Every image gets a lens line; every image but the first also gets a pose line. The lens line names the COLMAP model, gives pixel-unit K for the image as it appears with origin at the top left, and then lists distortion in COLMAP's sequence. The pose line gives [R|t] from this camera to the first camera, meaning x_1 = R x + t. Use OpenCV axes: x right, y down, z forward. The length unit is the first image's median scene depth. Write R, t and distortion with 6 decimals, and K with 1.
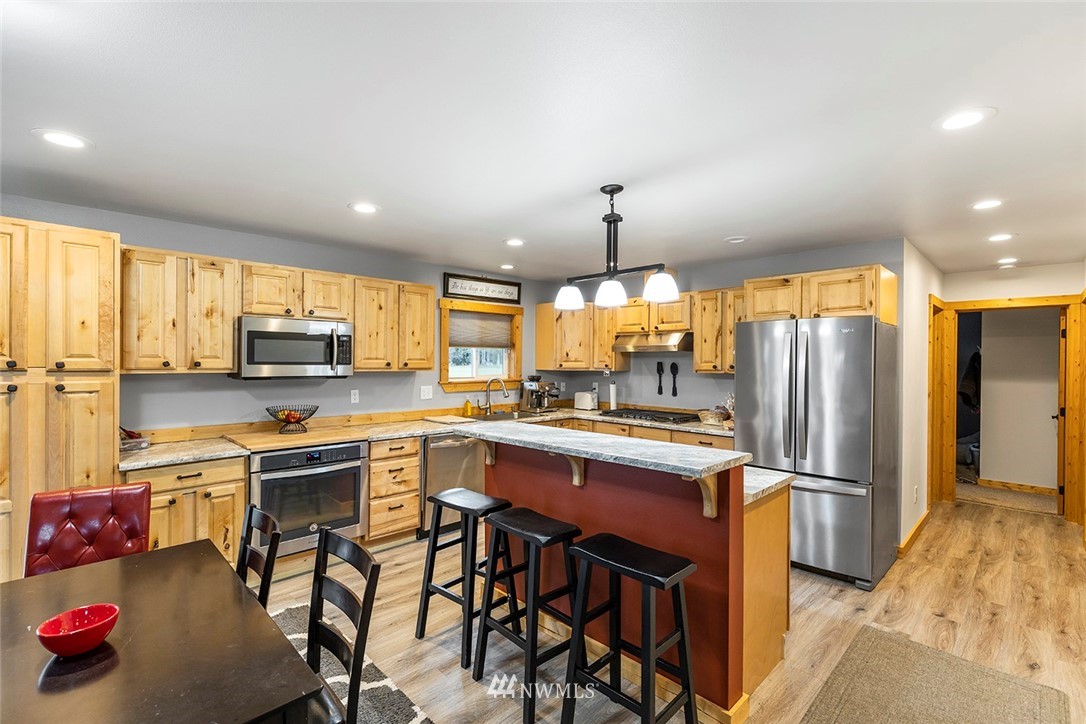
lens RADIAL K [[499.8, 0, 534.3], [0, 499.8, 360.6], [0, 0, 1]] dist [0.005457, -0.002841]
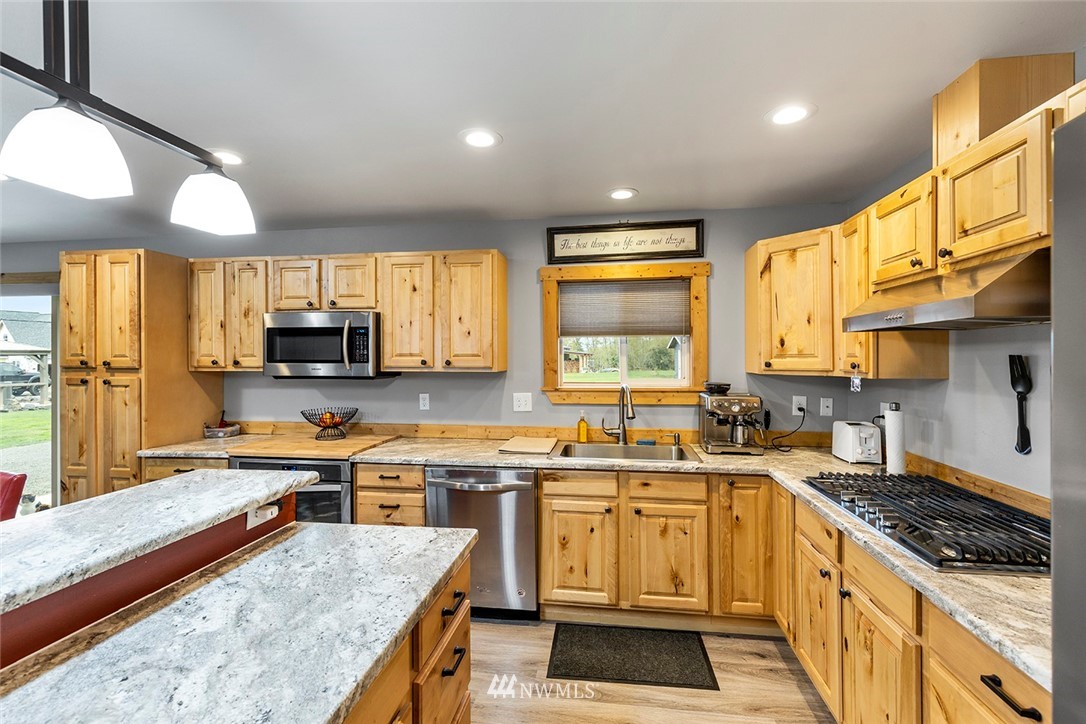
lens RADIAL K [[499.8, 0, 512.5], [0, 499.8, 350.8], [0, 0, 1]] dist [0.005457, -0.002841]
pose [[0.601782, -0.018858, -0.798438, 0.331669], [0.006543, 0.999804, -0.018682, 0.003840], [0.798634, 0.006019, 0.601787, 0.547605]]
